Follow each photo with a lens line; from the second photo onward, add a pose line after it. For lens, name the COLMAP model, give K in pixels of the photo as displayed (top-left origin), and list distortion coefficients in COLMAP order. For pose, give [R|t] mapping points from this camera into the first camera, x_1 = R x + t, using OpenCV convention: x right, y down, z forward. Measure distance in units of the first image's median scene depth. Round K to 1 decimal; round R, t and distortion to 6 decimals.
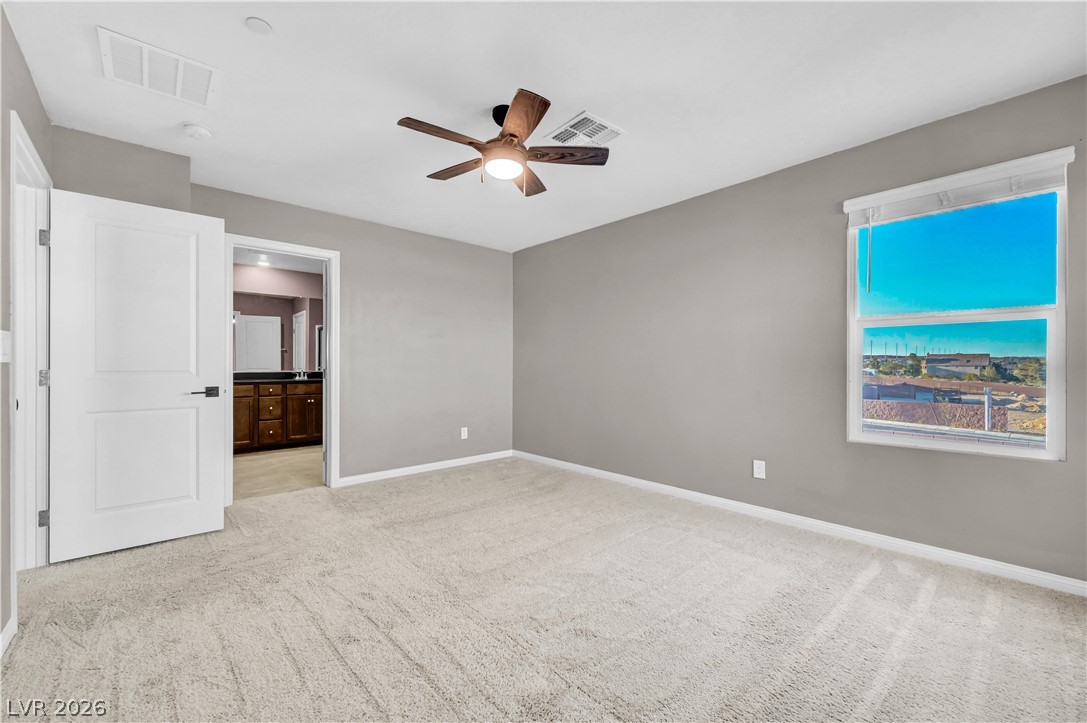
lens RADIAL K [[430.9, 0, 543.4], [0, 430.9, 365.9], [0, 0, 1]] dist [0.000843, 0.000023]
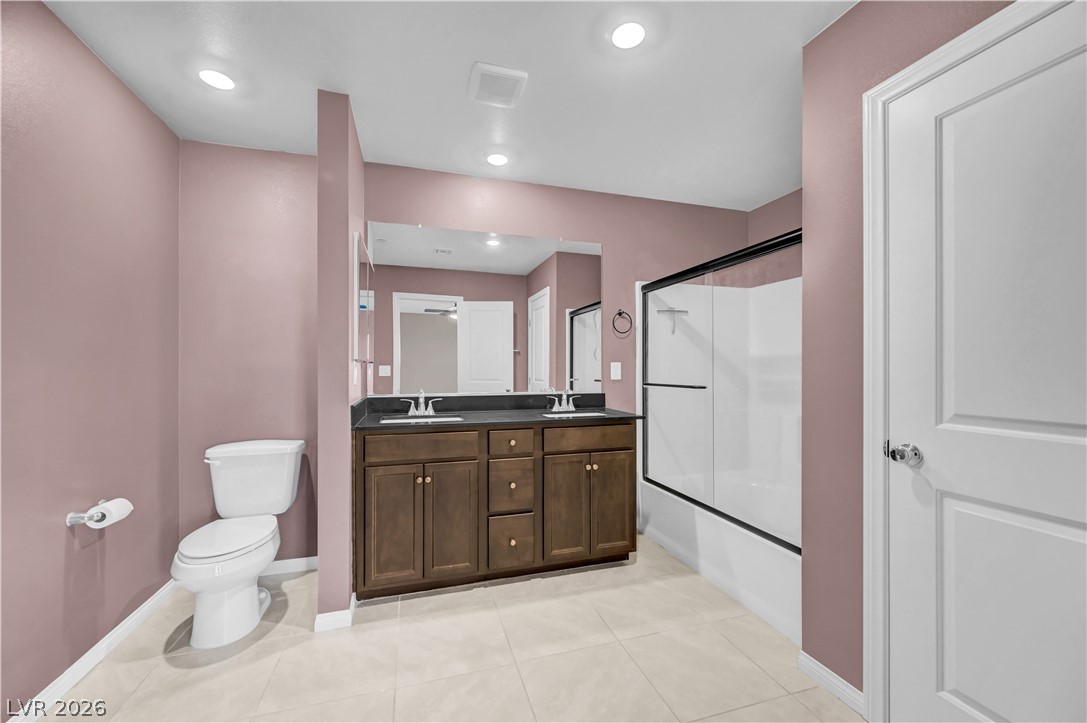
lens RADIAL K [[430.9, 0, 543.4], [0, 430.9, 365.9], [0, 0, 1]] dist [0.000843, 0.000023]
pose [[0.903807, -0.002086, -0.427935, -0.410002], [0.000113, 0.999989, -0.004635, -0.016932], [0.427940, 0.004141, 0.903798, 0.608905]]
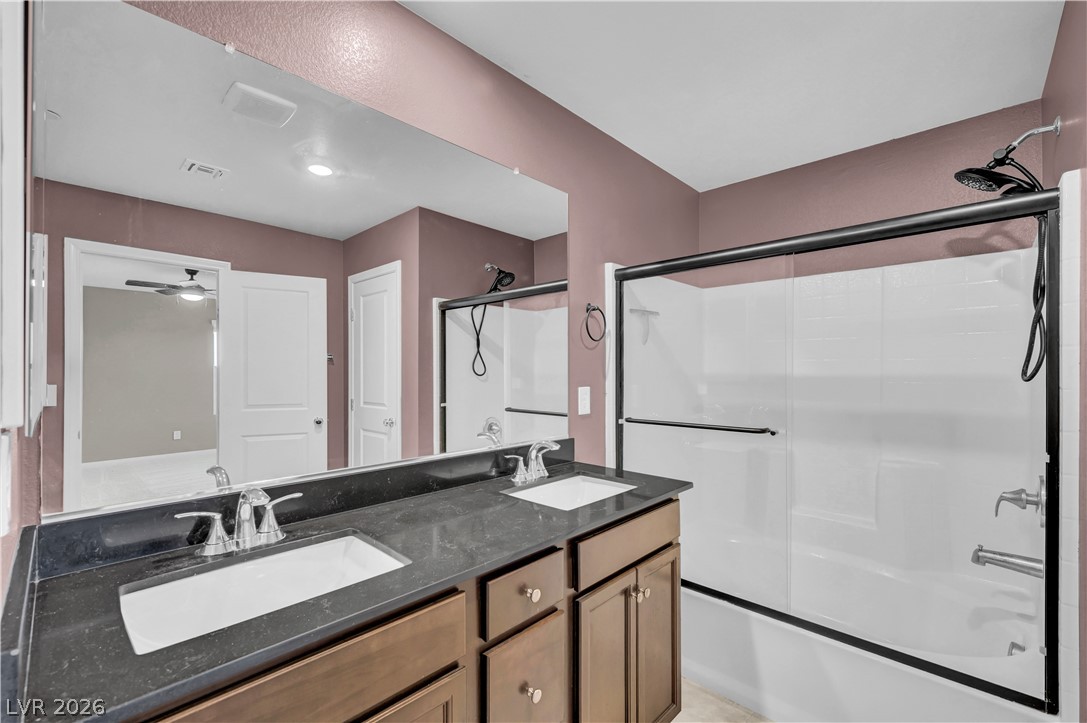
lens RADIAL K [[458.2, 0, 543.3], [0, 458.2, 367.3], [0, 0, 1]] dist [0.000723, -0.000066]
pose [[0.997189, 0.000518, 0.074921, -0.623047], [-0.000098, 0.999984, -0.005618, -0.037821], [-0.074923, 0.005595, 0.997174, 0.780053]]
